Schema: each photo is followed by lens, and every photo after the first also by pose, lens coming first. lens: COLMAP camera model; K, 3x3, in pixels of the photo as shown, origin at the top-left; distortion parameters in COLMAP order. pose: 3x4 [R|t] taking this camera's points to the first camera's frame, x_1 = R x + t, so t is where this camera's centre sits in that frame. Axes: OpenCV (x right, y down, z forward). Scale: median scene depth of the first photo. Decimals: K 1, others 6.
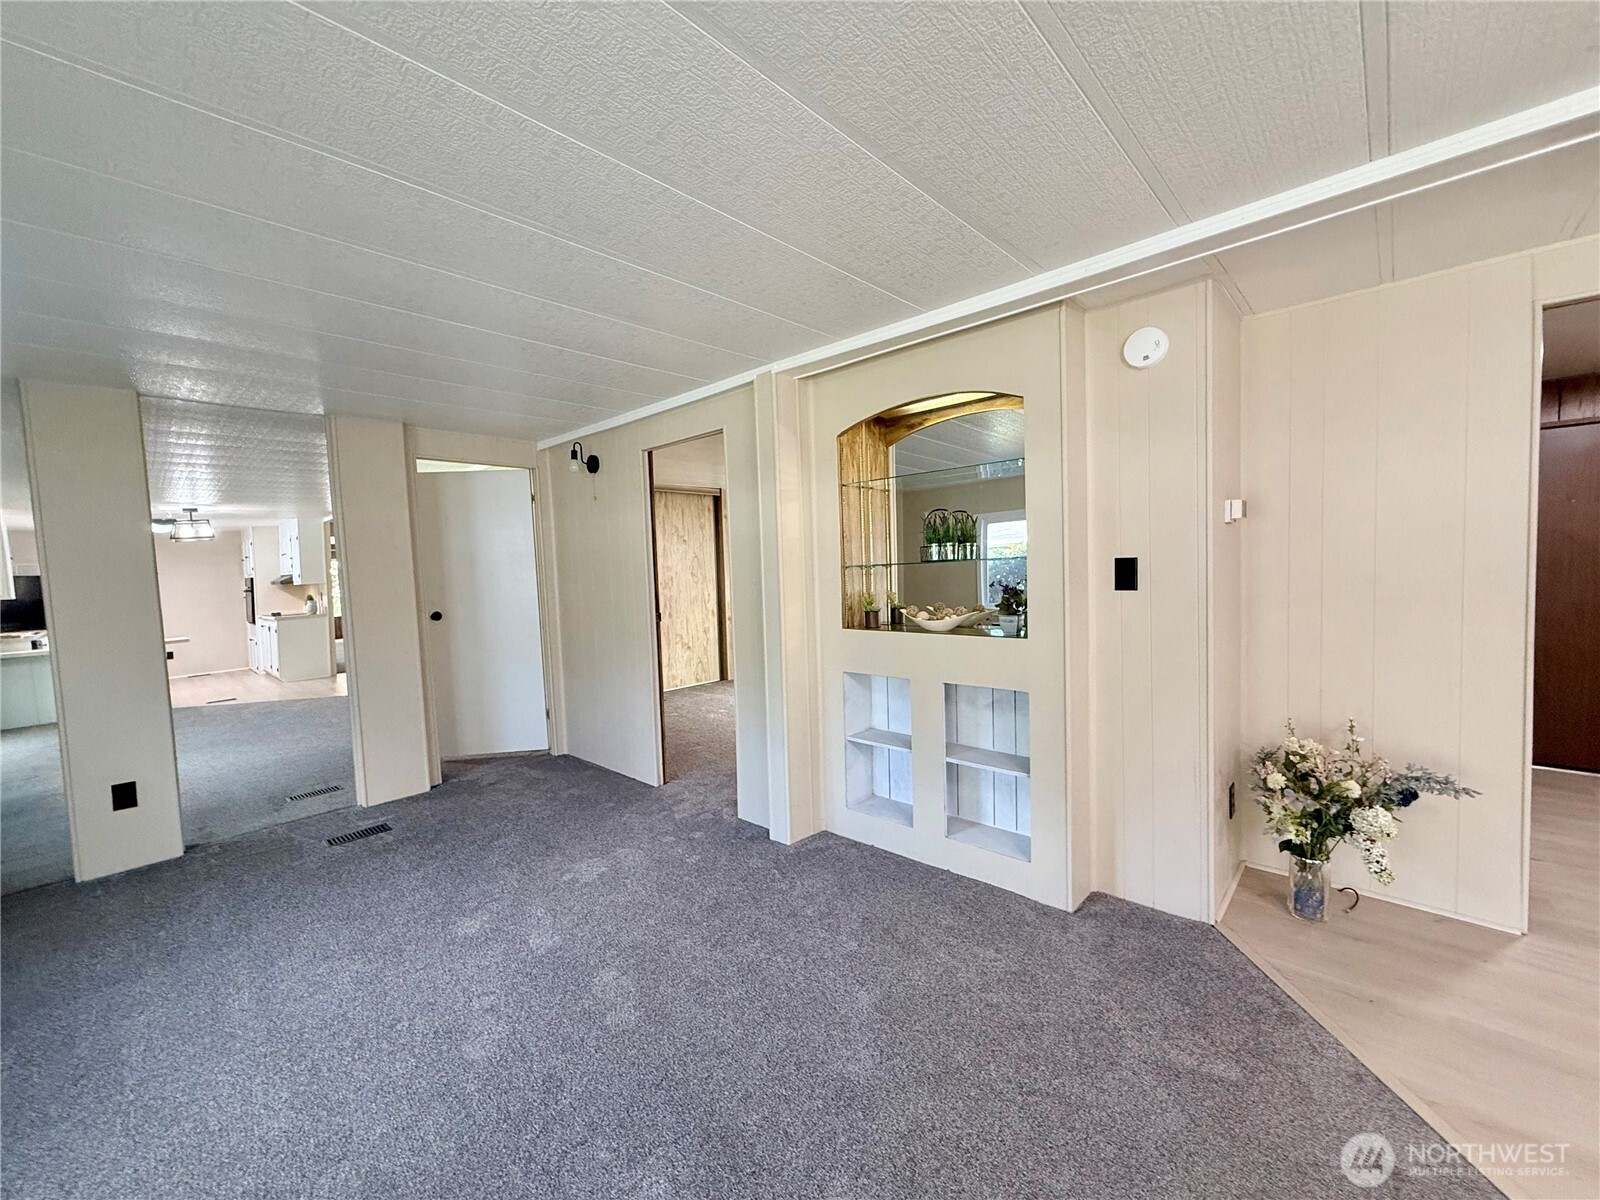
lens RADIAL K [[640.6, 0, 799.6], [0, 640.6, 601.7], [0, 0, 1]] dist [-0.000953, -0.000216]
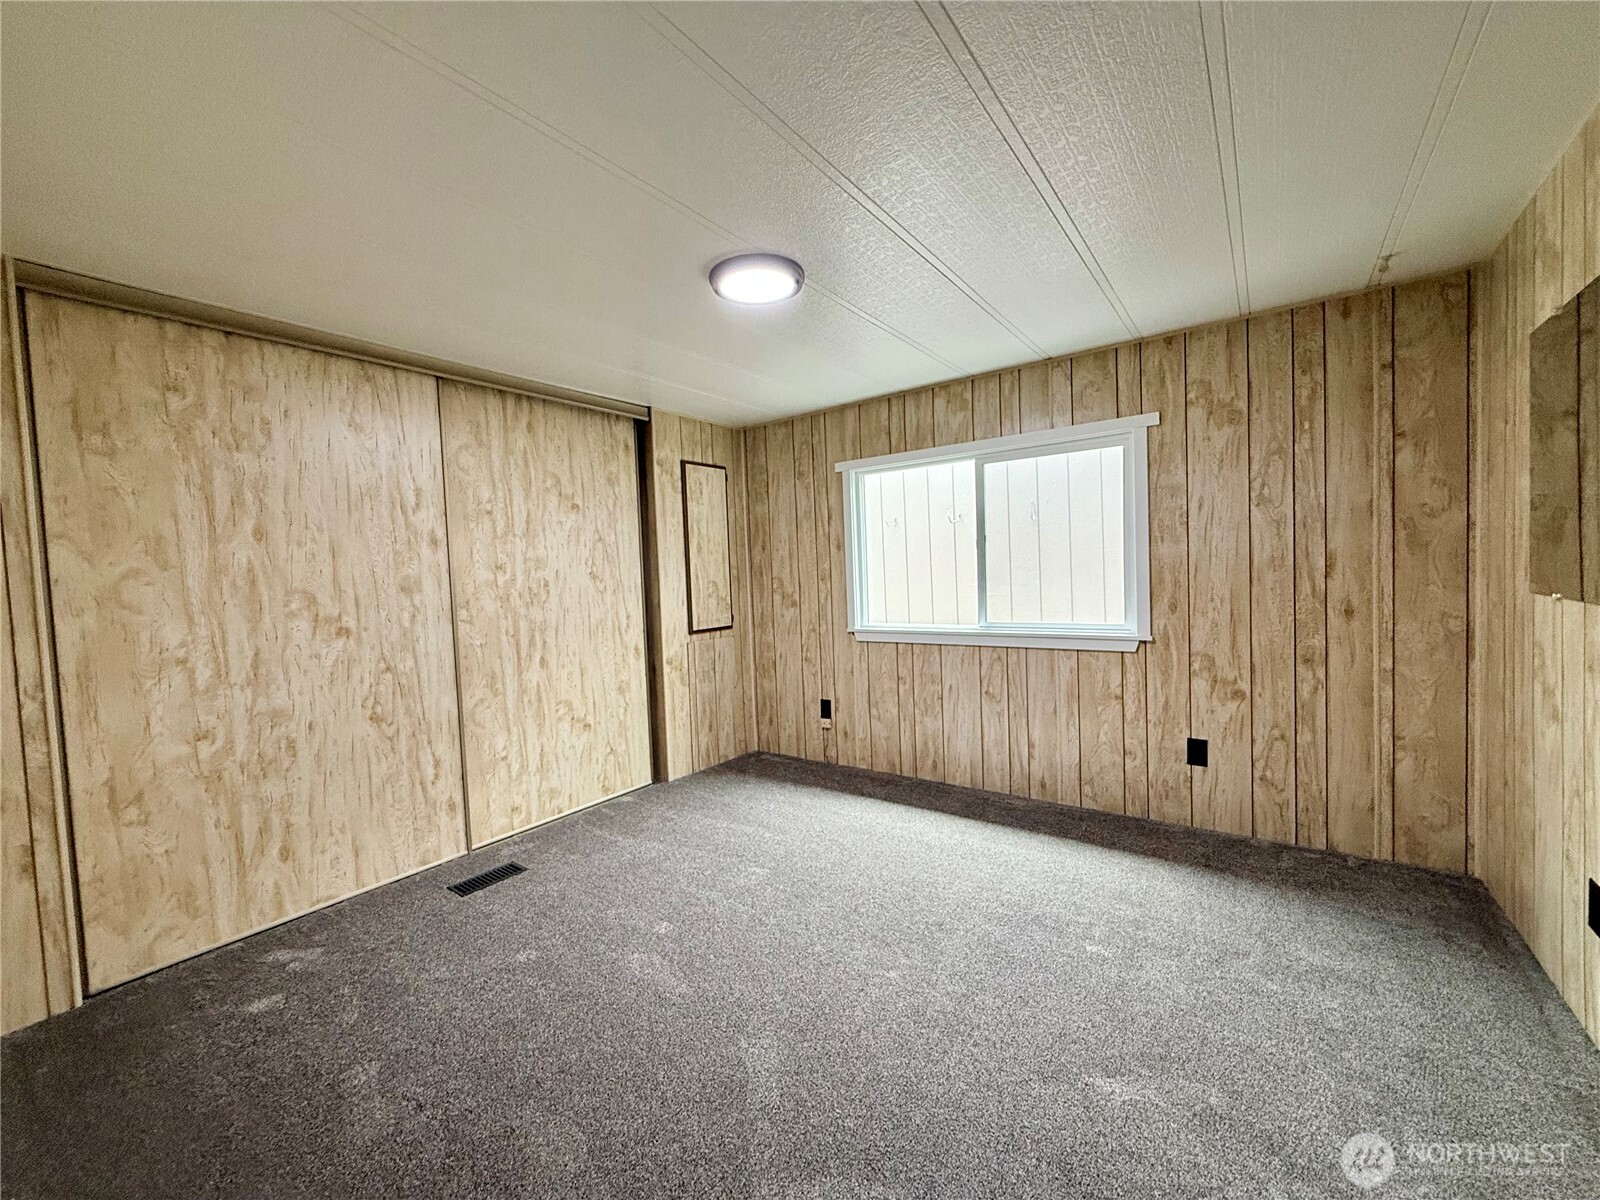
lens RADIAL K [[640.6, 0, 795.6], [0, 640.6, 596.1], [0, 0, 1]] dist [-0.000953, -0.000216]
pose [[0.994267, -0.014325, 0.105959, -0.064700], [0.016652, 0.999638, -0.021109, -0.013768], [-0.105618, 0.022753, 0.994146, 0.493079]]
